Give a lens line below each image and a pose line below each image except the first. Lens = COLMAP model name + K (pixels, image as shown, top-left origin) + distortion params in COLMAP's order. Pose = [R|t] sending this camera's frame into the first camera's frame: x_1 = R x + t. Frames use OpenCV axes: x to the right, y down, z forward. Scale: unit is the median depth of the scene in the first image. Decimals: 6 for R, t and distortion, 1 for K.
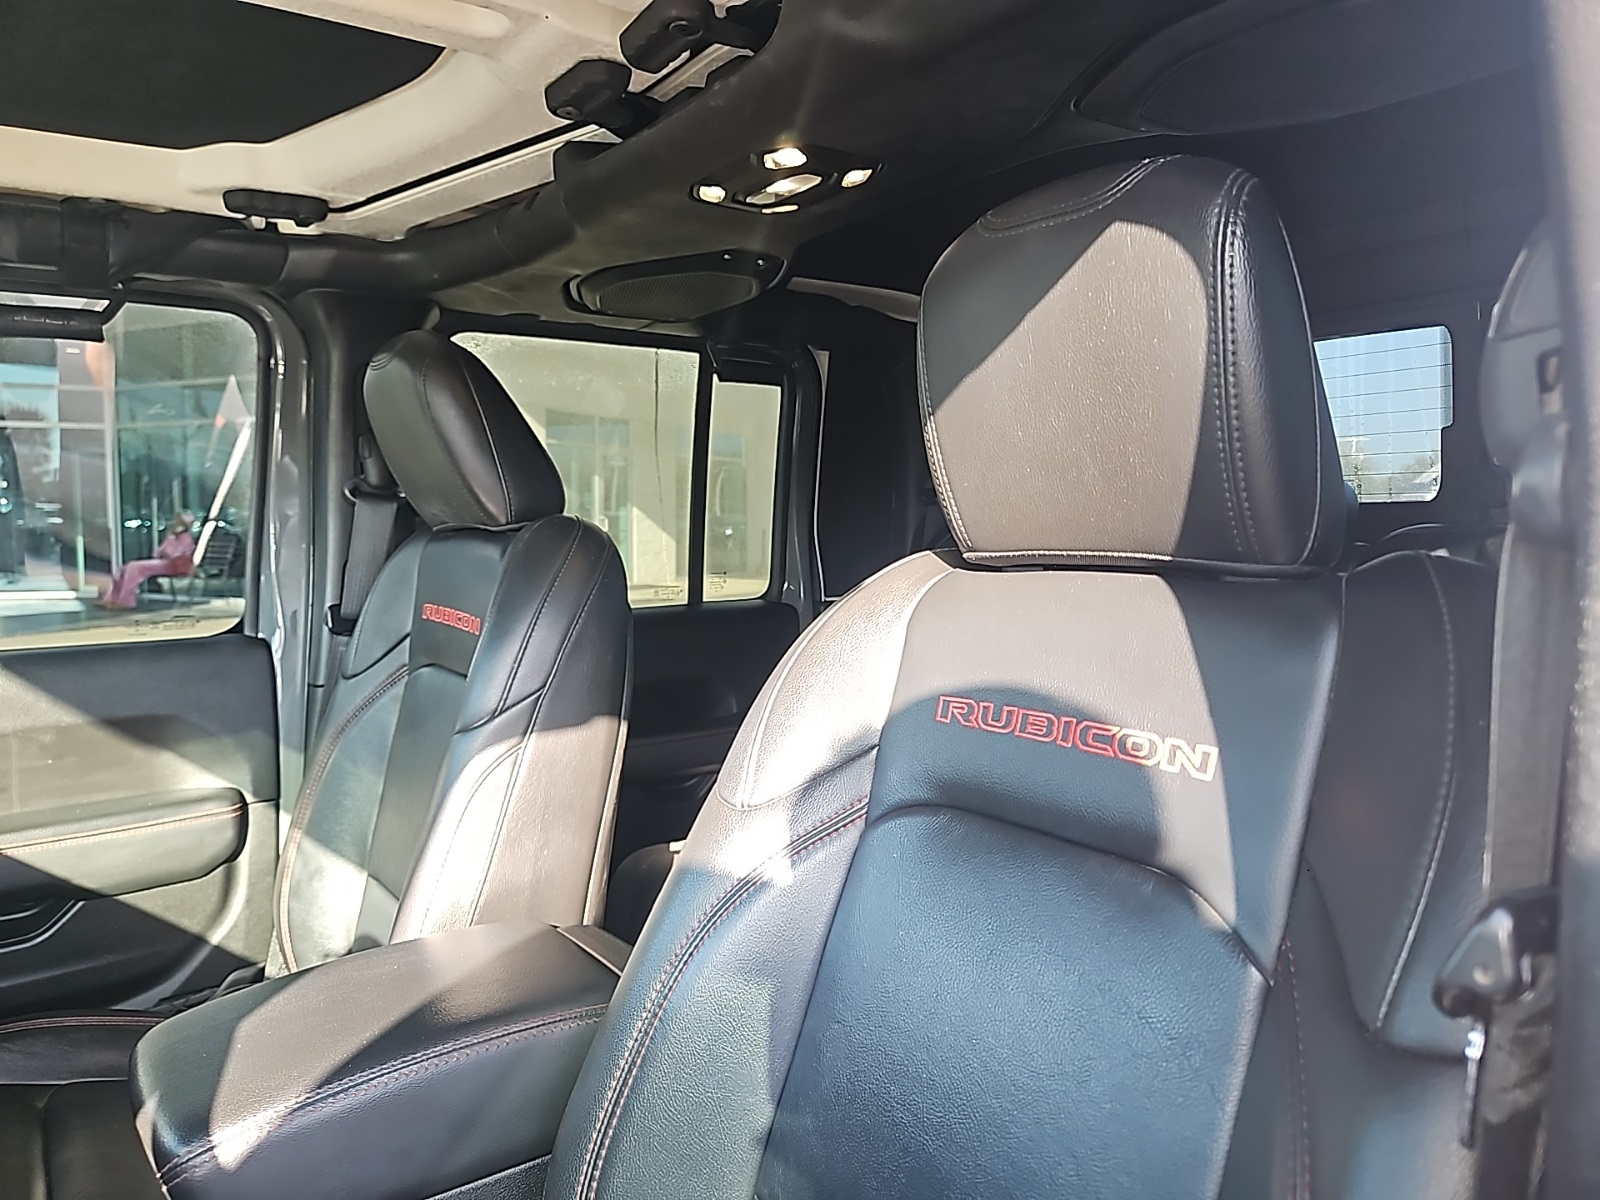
lens RADIAL K [[1075.8, 0, 813.0], [0, 1075.8, 602.2], [0, 0, 1]] dist [0.033599, -0.027091]
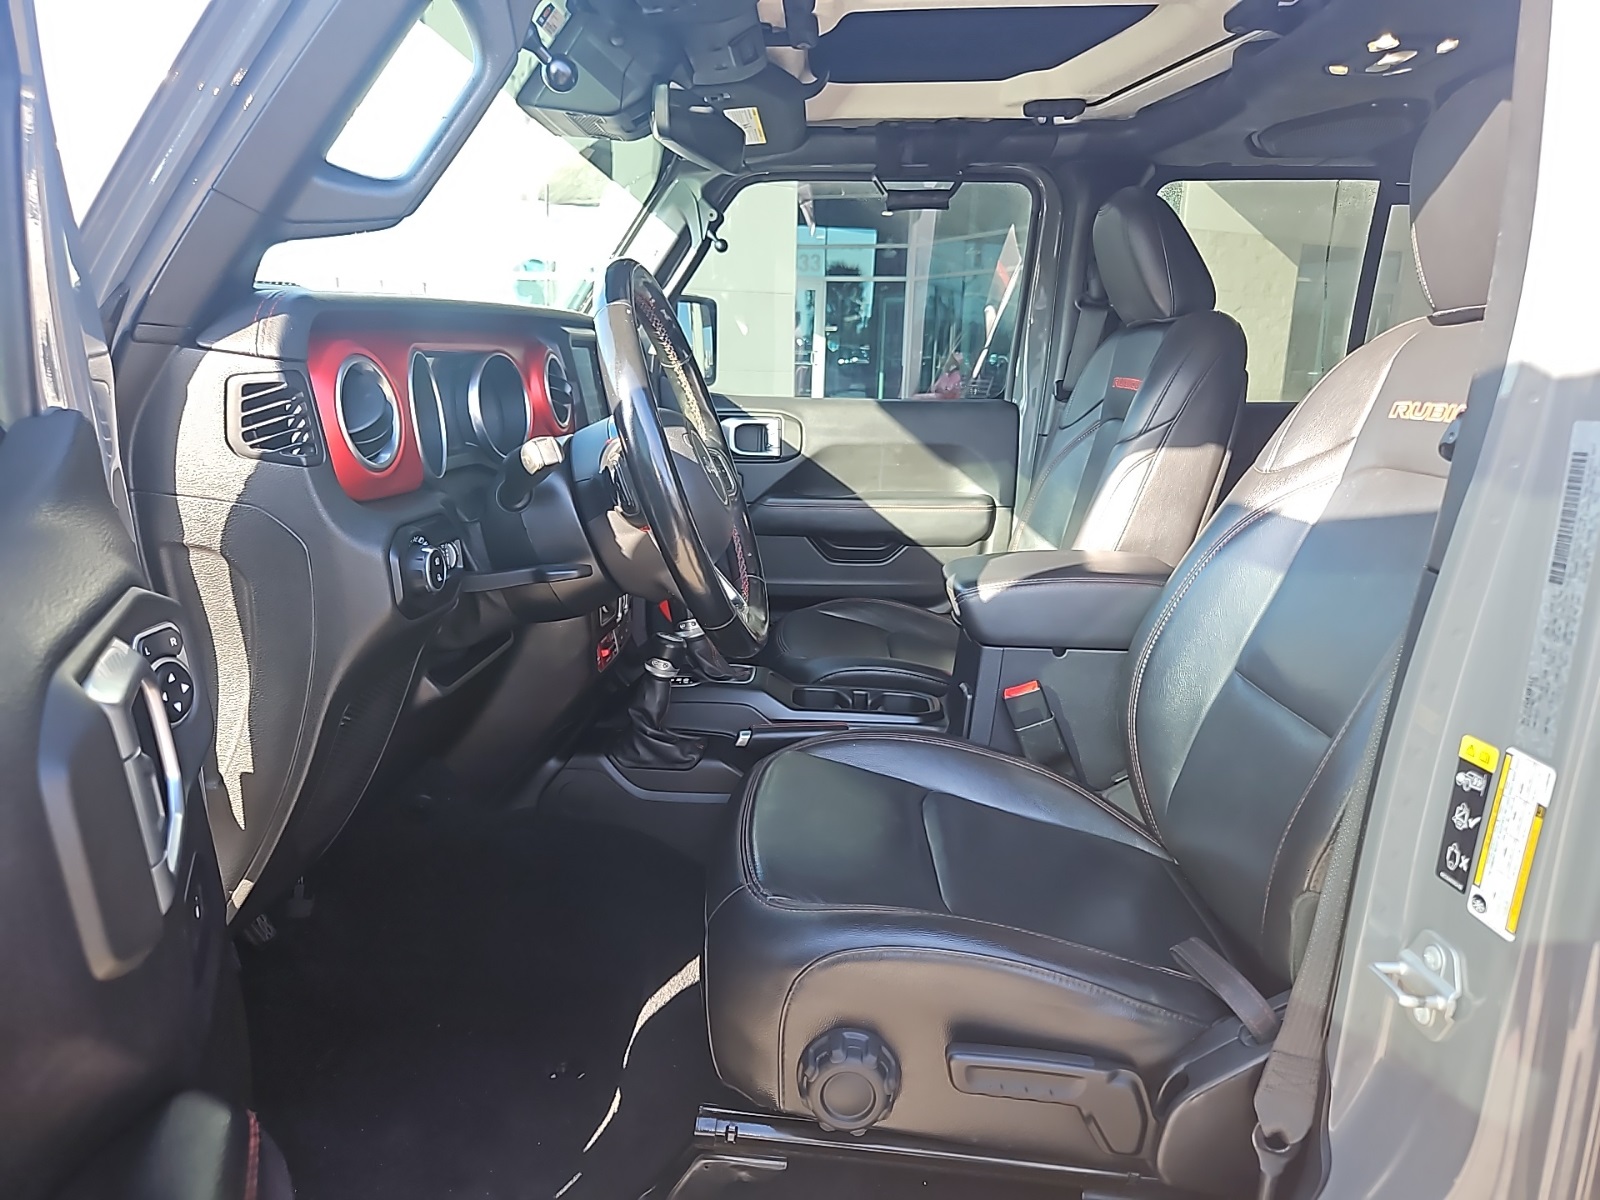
lens RADIAL K [[1075.8, 0, 808.3], [0, 1075.8, 613.7], [0, 0, 1]] dist [0.033599, -0.027091]
pose [[0.793171, 0.156571, -0.588528, 0.231503], [-0.069045, 0.983274, 0.168535, 0.098982], [0.605072, -0.093042, 0.790715, -0.463790]]
